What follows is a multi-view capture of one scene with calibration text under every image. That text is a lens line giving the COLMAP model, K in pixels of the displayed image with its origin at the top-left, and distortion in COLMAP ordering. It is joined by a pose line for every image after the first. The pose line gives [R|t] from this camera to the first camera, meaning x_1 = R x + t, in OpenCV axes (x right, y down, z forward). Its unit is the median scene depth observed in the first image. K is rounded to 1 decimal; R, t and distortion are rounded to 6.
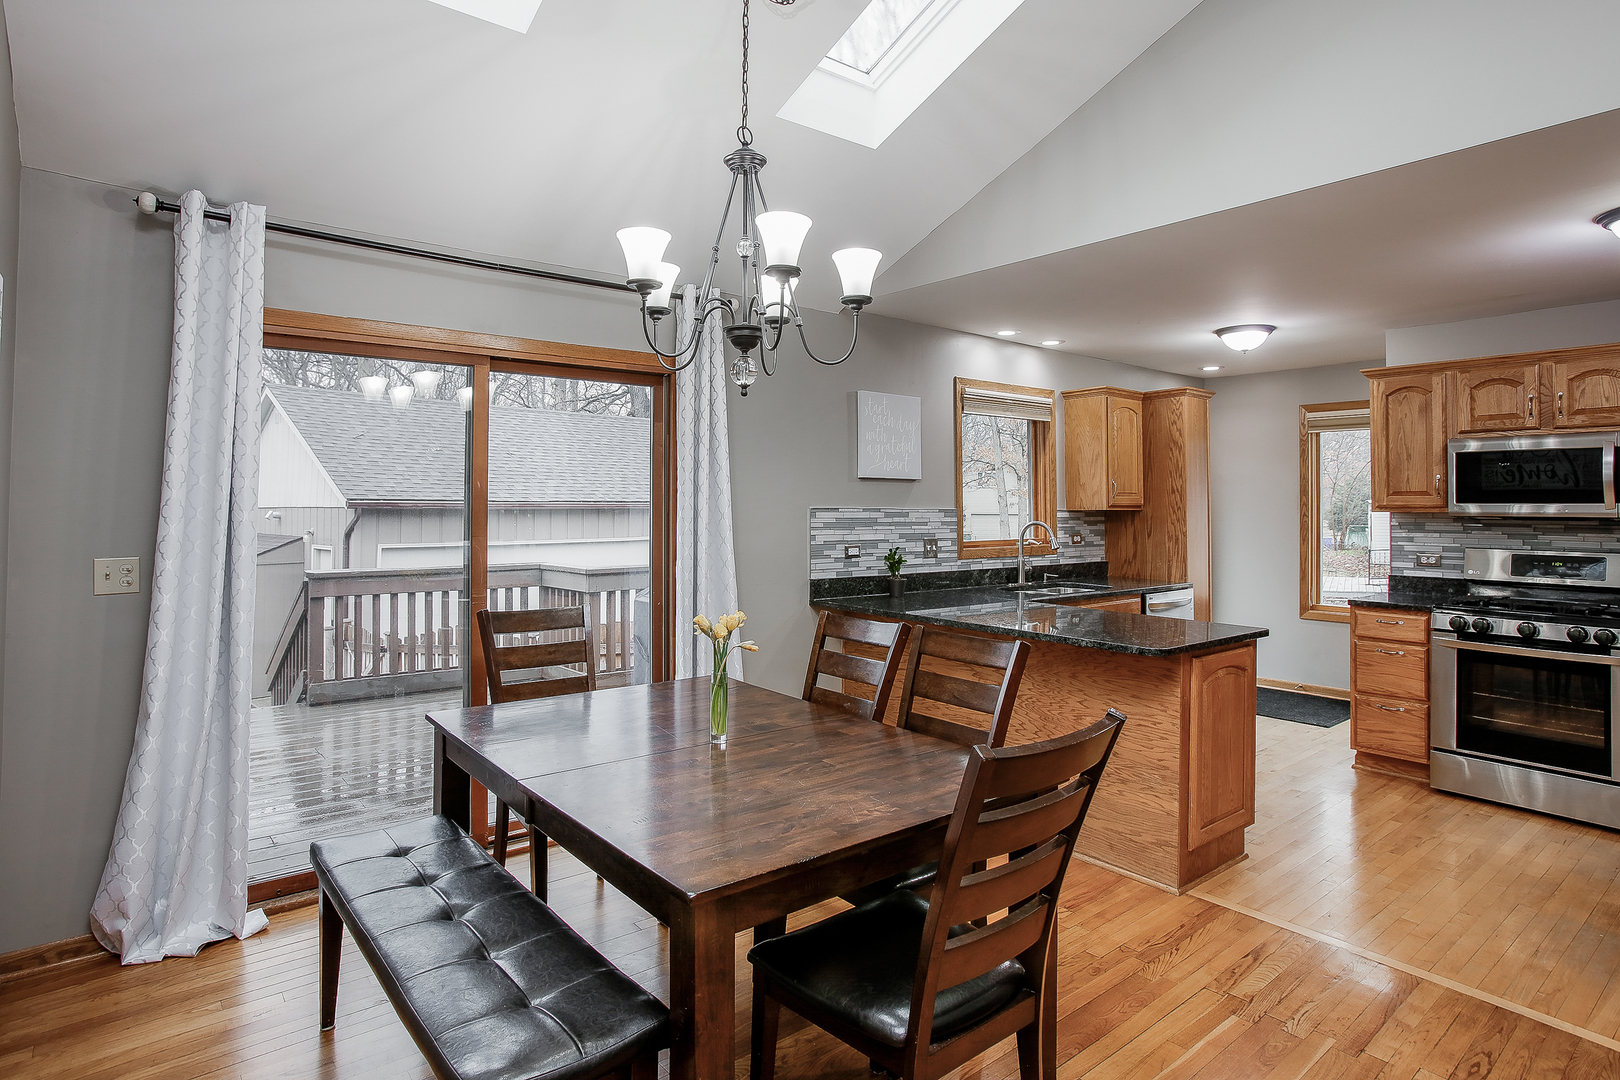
lens RADIAL K [[657.9, 0, 808.6], [0, 657.9, 497.7], [0, 0, 1]] dist [-0.022630, 0.010712]
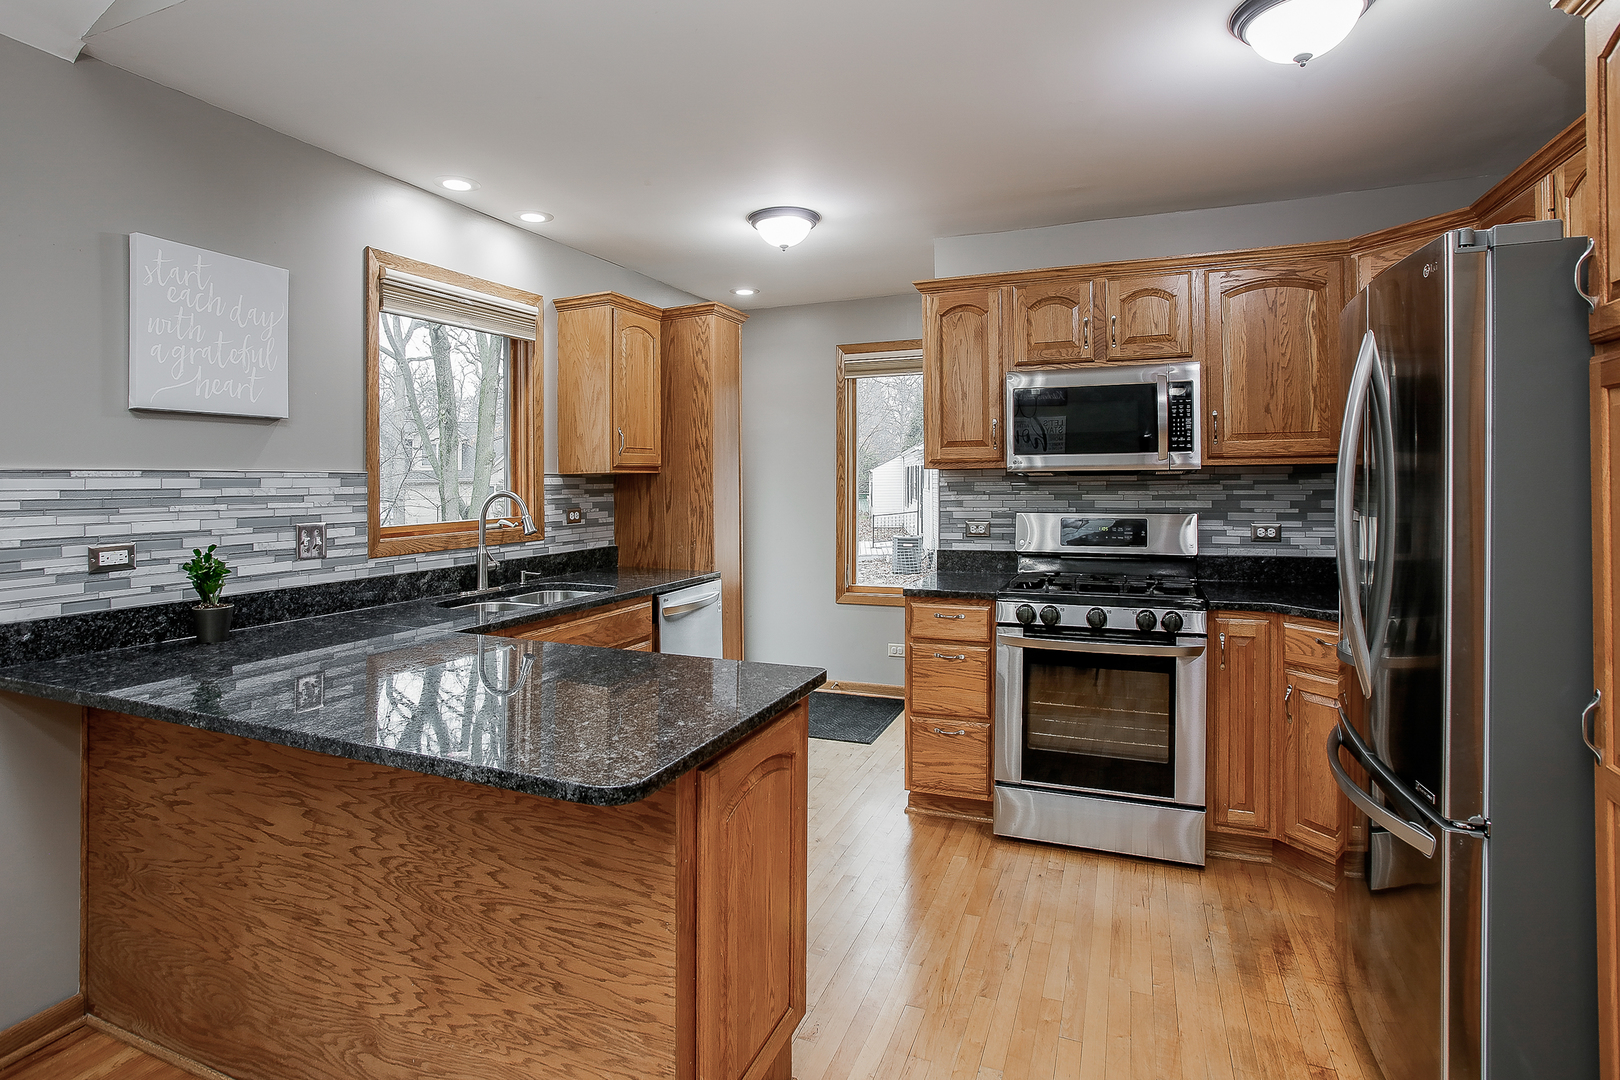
lens RADIAL K [[823.3, 0, 811.7], [0, 823.3, 474.4], [0, 0, 1]] dist [-0.001427, -0.000101]
pose [[0.806647, -0.004463, 0.591017, 0.126253], [-0.002205, 0.999942, 0.010559, 0.012116], [-0.591029, -0.009820, 0.806590, 0.199029]]
